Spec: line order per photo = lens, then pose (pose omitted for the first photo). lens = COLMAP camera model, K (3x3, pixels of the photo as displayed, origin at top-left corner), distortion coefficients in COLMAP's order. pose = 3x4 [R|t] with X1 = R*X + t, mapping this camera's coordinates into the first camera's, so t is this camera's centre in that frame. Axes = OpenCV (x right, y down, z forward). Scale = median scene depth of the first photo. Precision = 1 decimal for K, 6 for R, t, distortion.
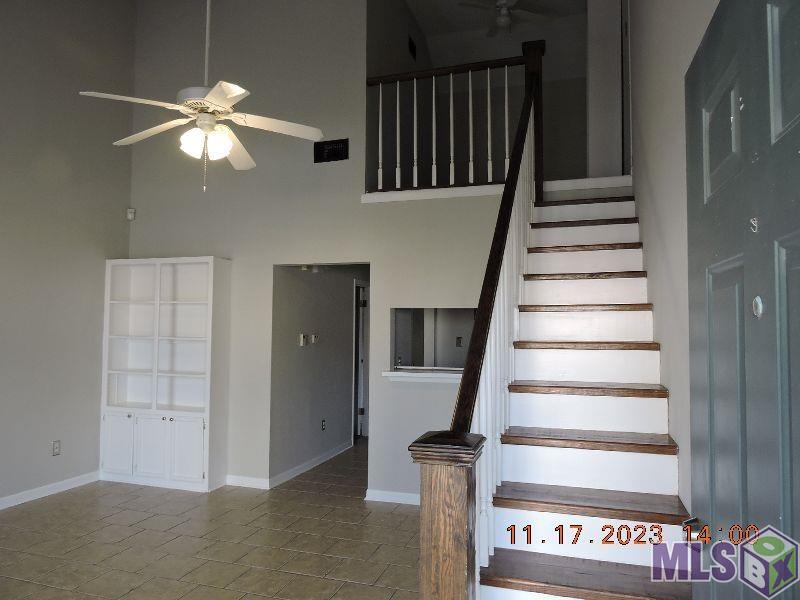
lens RADIAL K [[567.8, 0, 403.2], [0, 567.8, 302.5], [0, 0, 1]] dist [-0.006383, 0.003193]
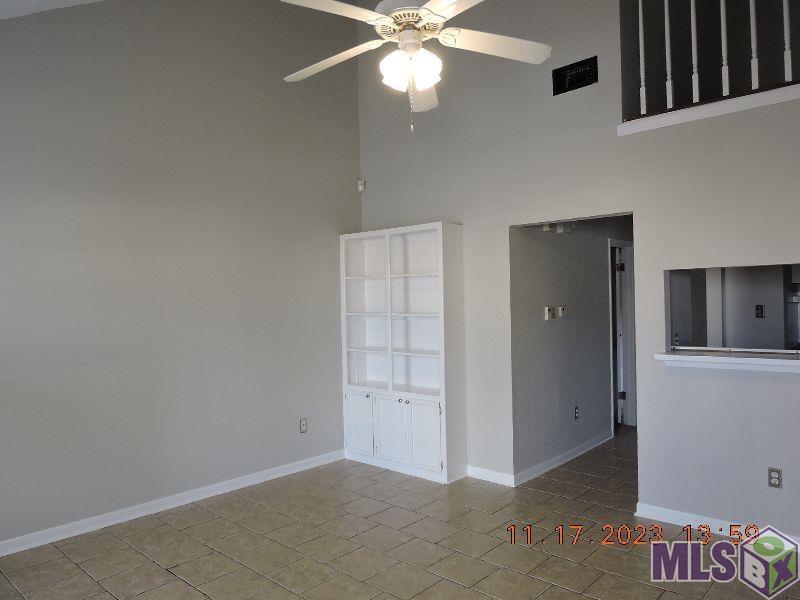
lens RADIAL K [[567.8, 0, 406.3], [0, 567.8, 301.6], [0, 0, 1]] dist [-0.006383, 0.003193]
pose [[0.911709, -0.026233, -0.409998, -0.024664], [0.047340, 0.998020, 0.041413, 0.003873], [0.408100, -0.057166, 0.911146, 0.161018]]
